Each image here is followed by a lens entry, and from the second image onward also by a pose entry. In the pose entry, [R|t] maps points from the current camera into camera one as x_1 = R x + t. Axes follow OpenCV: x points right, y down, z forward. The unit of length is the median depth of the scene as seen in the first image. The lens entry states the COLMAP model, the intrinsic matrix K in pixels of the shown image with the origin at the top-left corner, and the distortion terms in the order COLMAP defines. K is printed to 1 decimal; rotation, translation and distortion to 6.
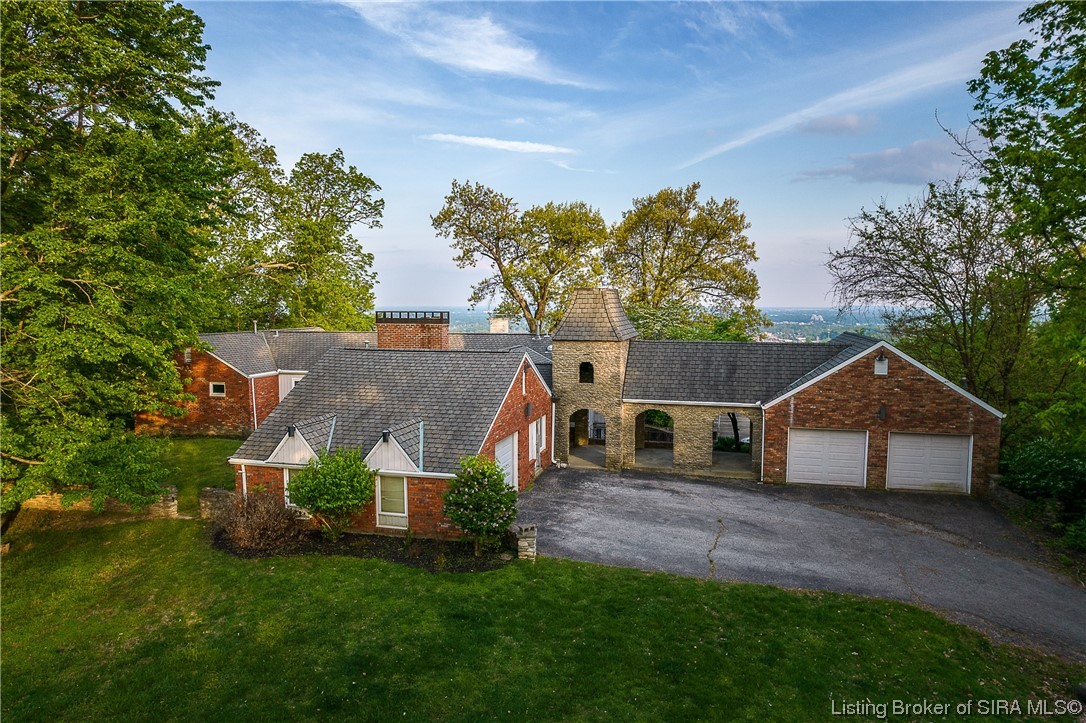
lens RADIAL K [[708.9, 0, 548.1], [0, 708.9, 353.2], [0, 0, 1]] dist [-0.044435, 0.002023]
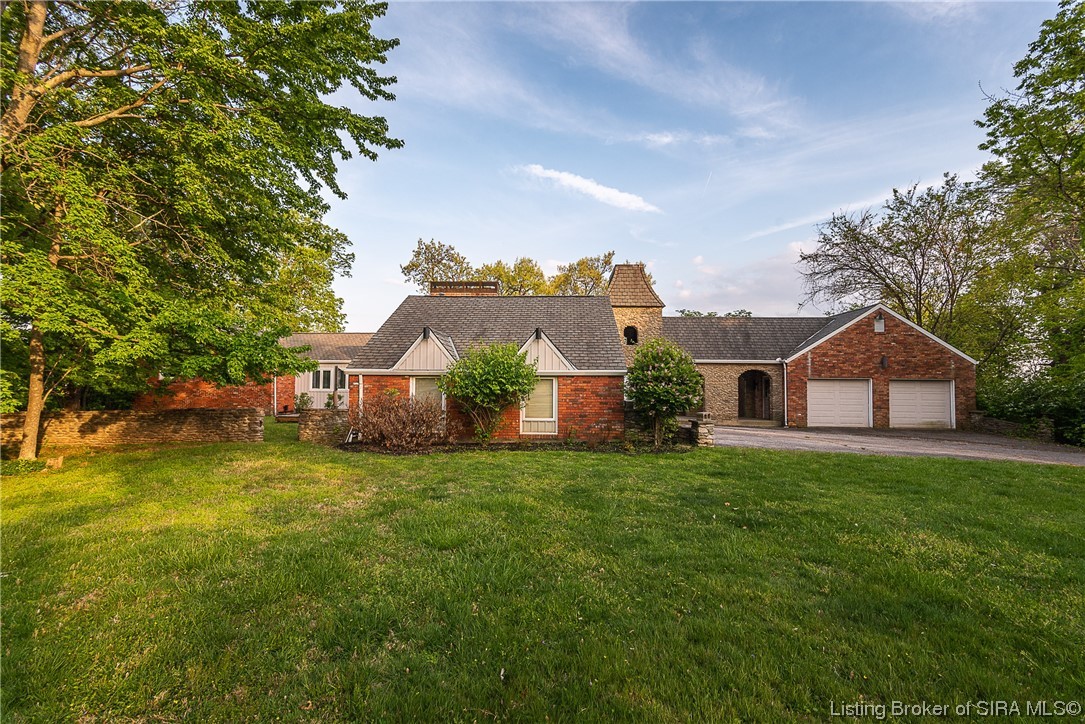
lens RADIAL K [[529.1, 0, 538.0], [0, 529.1, 362.4], [0, 0, 1]] dist [-0.000259, -0.000596]
pose [[0.977394, 0.018045, 0.210656, -0.281969], [0.007805, 0.992593, -0.121236, 0.180340], [-0.211284, 0.120139, 0.970013, 0.229403]]
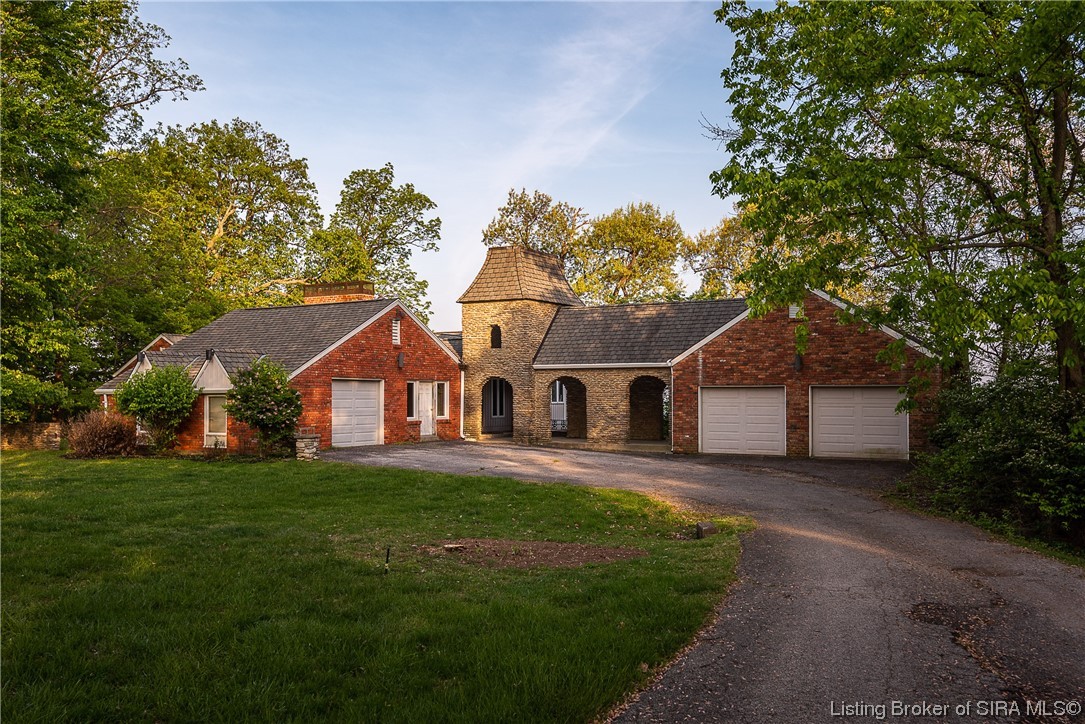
lens RADIAL K [[935.6, 0, 536.2], [0, 935.6, 366.6], [0, 0, 1]] dist [0.002402, 0.000301]
pose [[0.965541, -0.010575, -0.260038, 0.440473], [-0.017121, 0.994429, -0.104013, 0.200271], [0.259689, 0.104881, 0.959980, -0.146246]]
